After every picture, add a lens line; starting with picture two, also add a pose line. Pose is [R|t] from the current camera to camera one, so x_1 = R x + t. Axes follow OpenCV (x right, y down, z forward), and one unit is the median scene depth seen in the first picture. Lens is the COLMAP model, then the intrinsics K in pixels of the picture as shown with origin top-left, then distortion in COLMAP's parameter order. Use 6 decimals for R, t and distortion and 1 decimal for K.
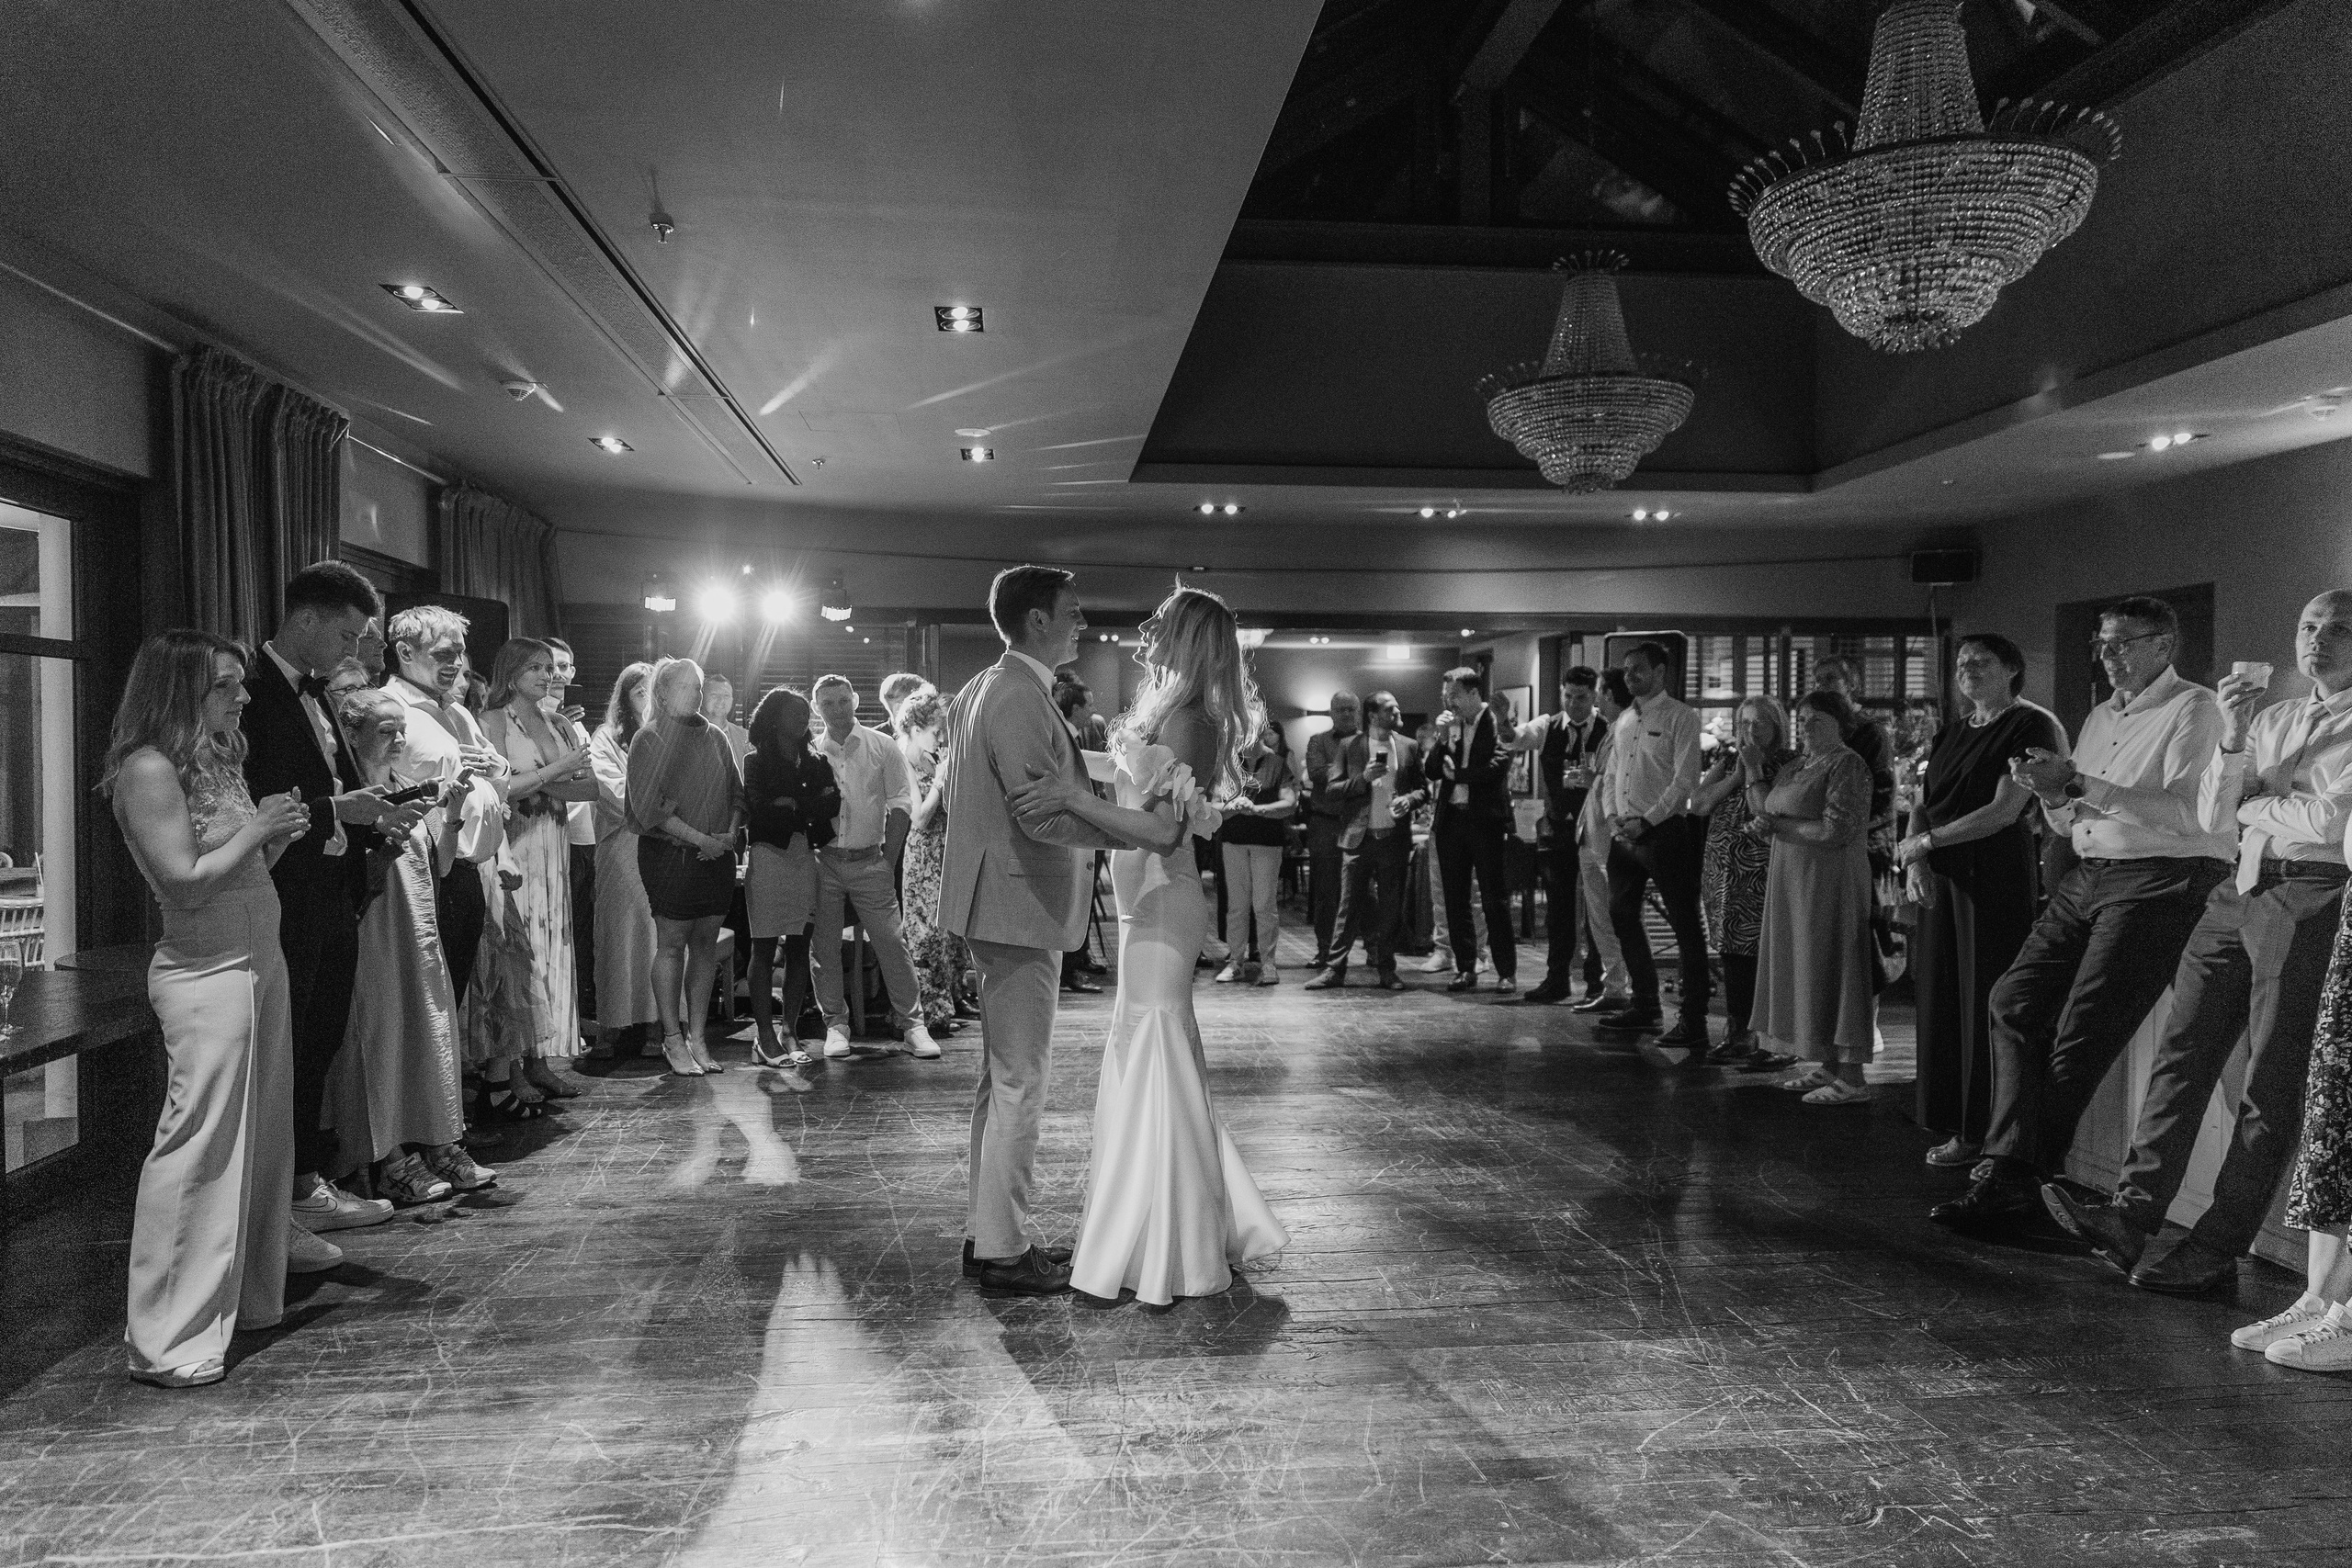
lens RADIAL K [[1614.3, 0, 1142.6], [0, 1614.3, 782.3], [0, 0, 1]] dist [0.000807, -0.001210]
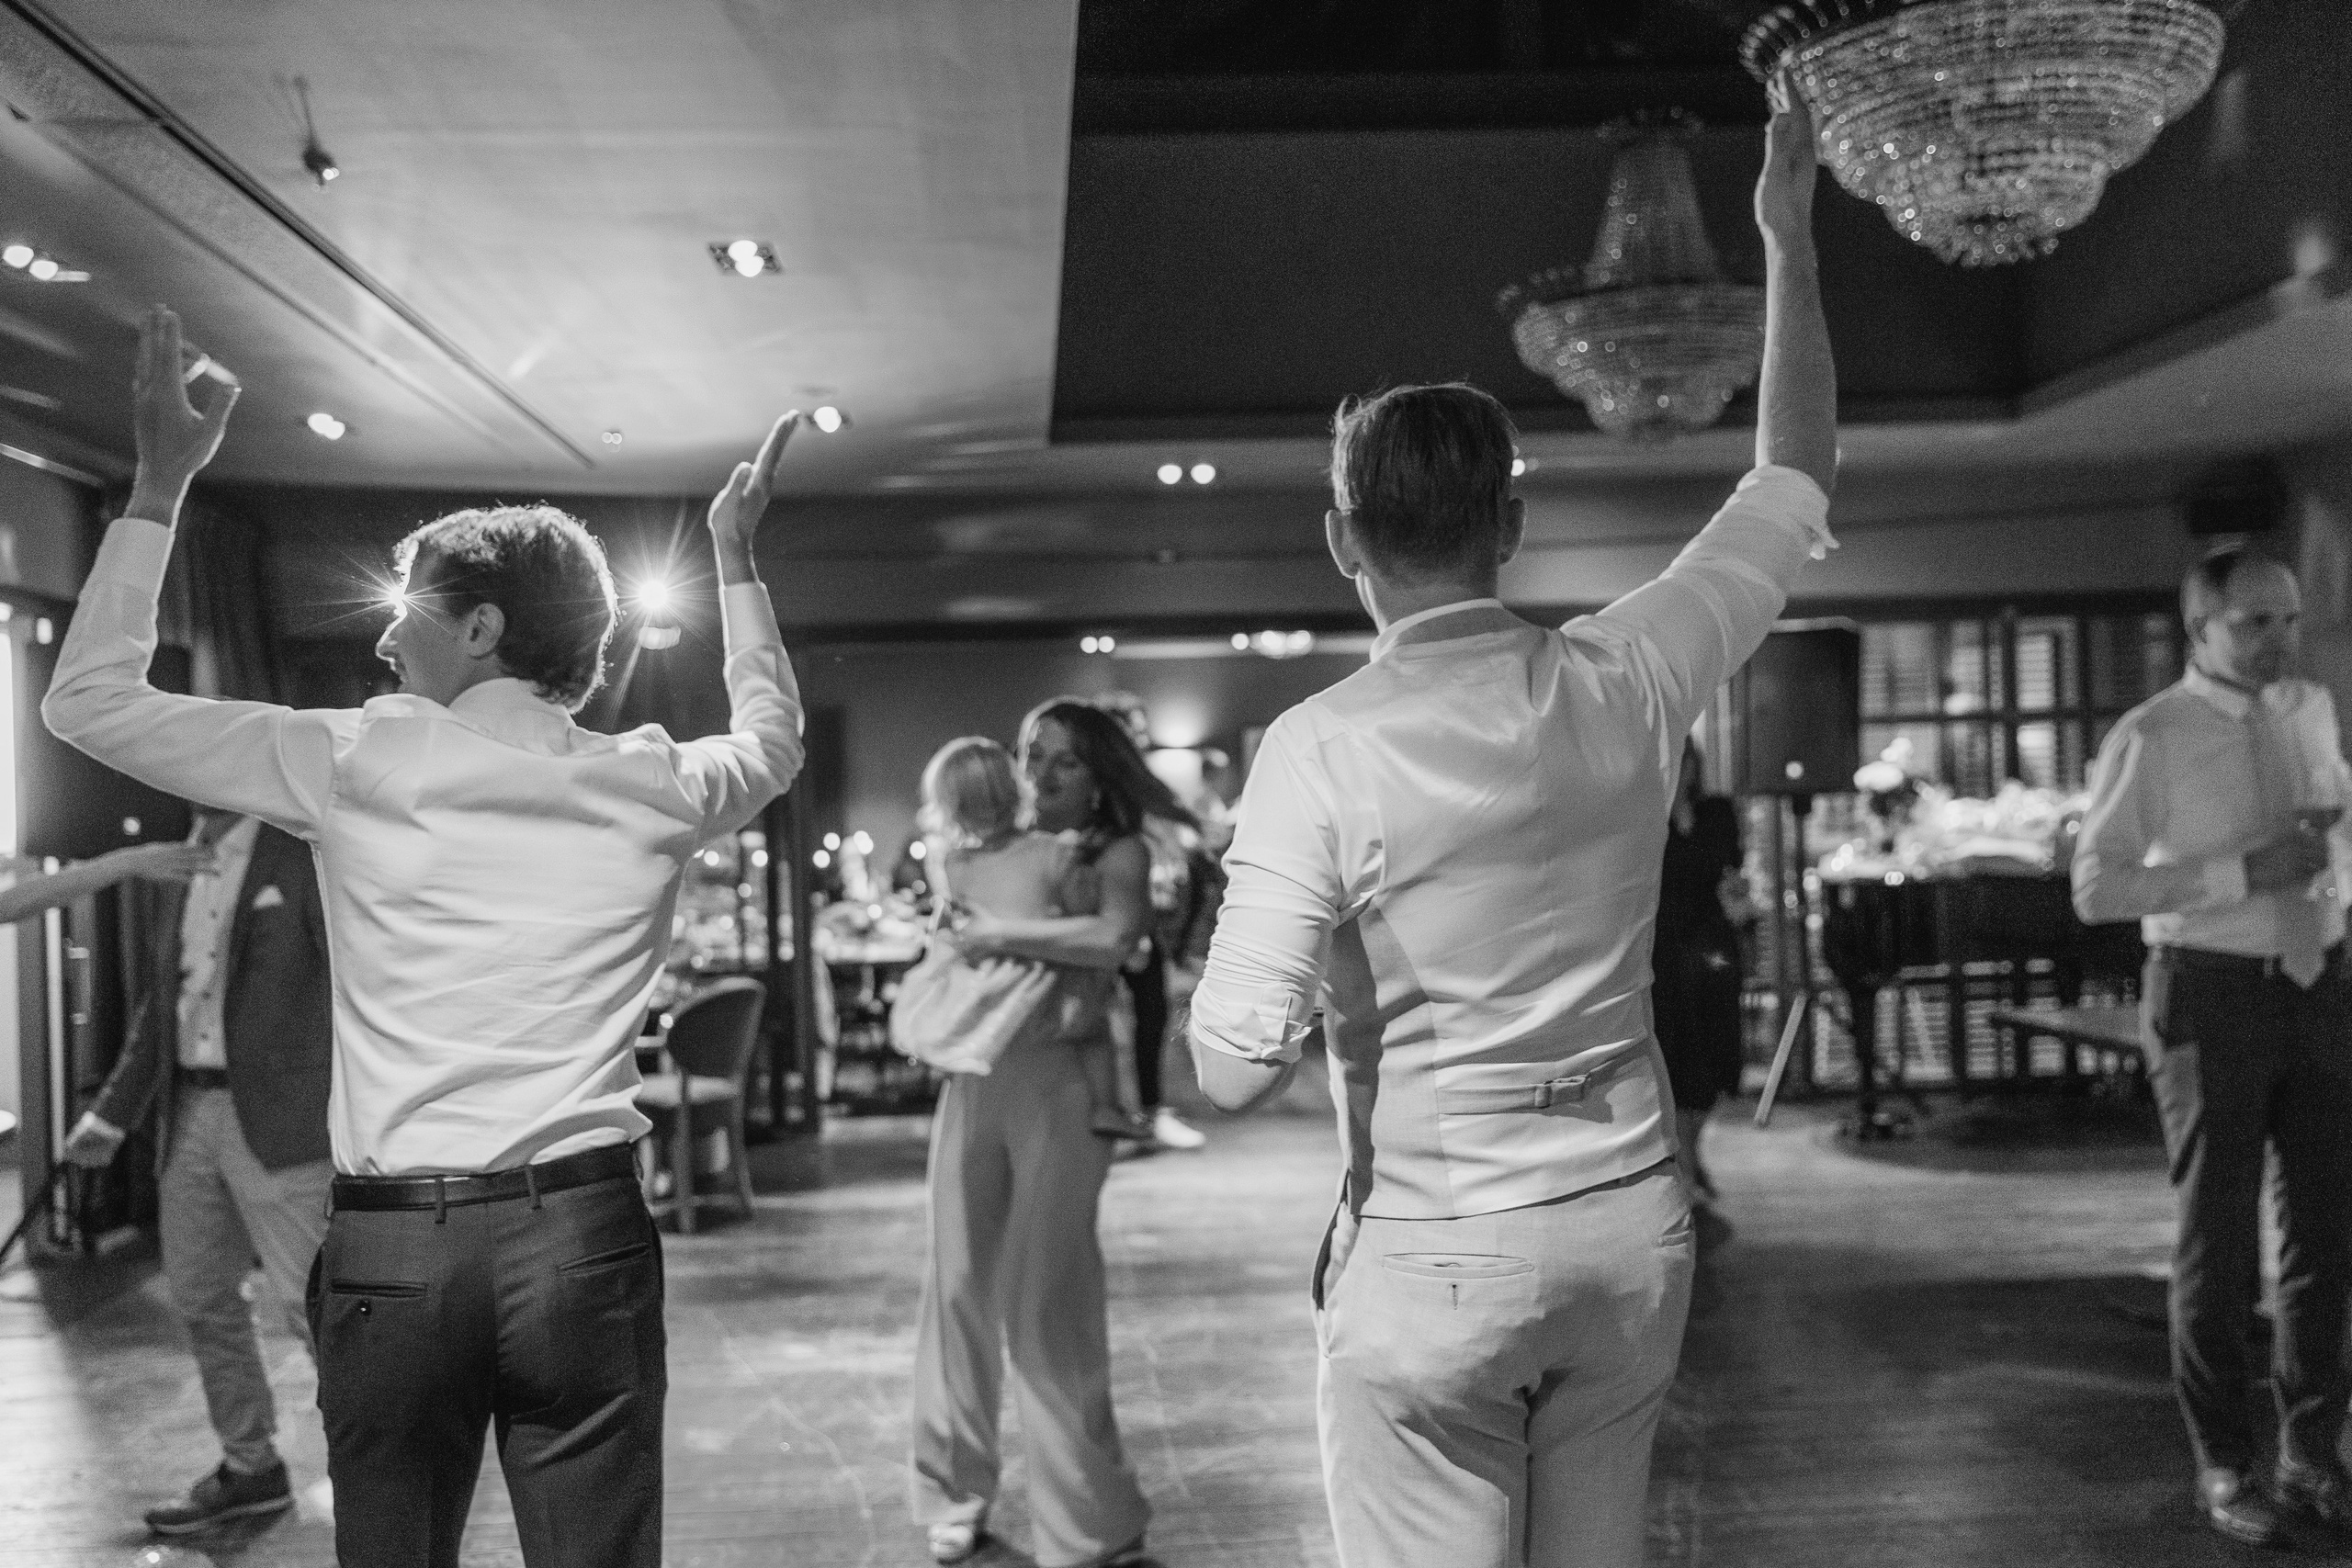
lens RADIAL K [[2398.9, 0, 1190.3], [0, 2398.9, 787.0], [0, 0, 1]] dist [-0.008086, 0.000000]
pose [[0.998961, -0.033804, -0.030576, 0.126213], [0.033243, 0.999273, -0.018673, -0.017820], [0.031185, 0.017637, 0.999358, -0.098761]]
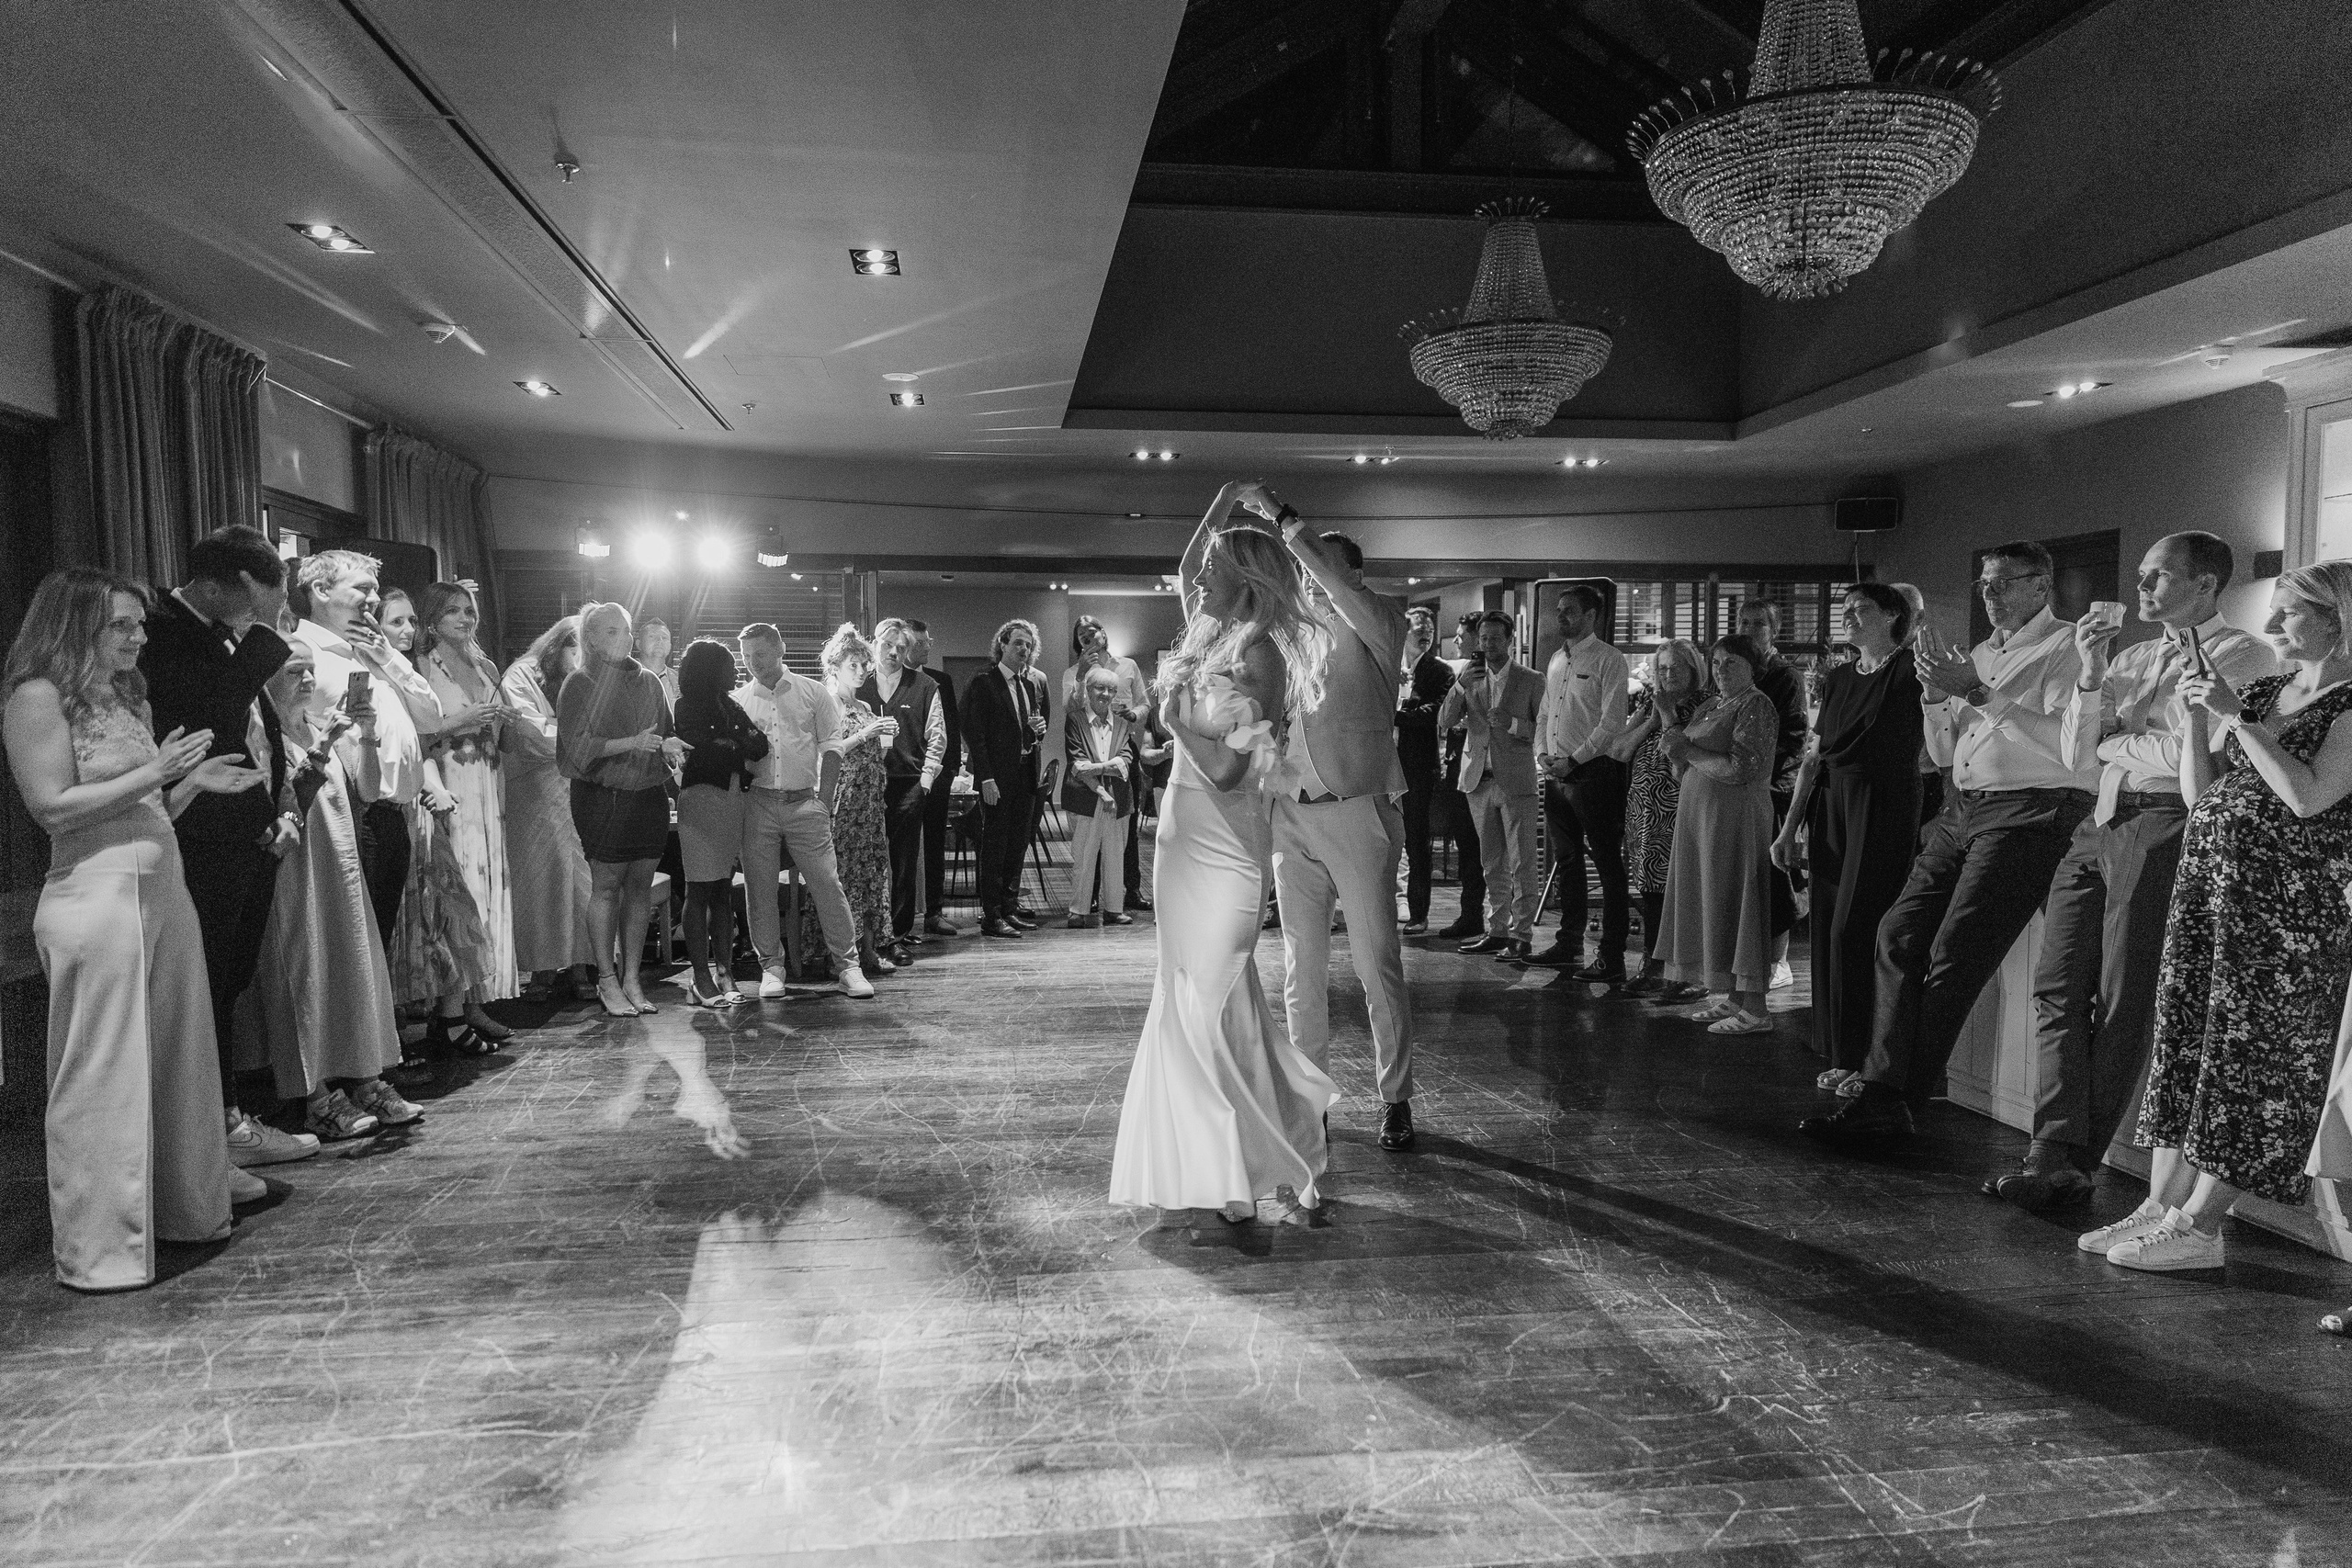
lens RADIAL K [[1614.3, 0, 1165.3], [0, 1614.3, 799.6], [0, 0, 1]] dist [0.000807, -0.001210]
pose [[0.999539, -0.004553, 0.030015, 0.038106], [0.003352, 0.999197, 0.039933, 0.008204], [-0.030173, -0.039814, 0.998751, -0.022962]]
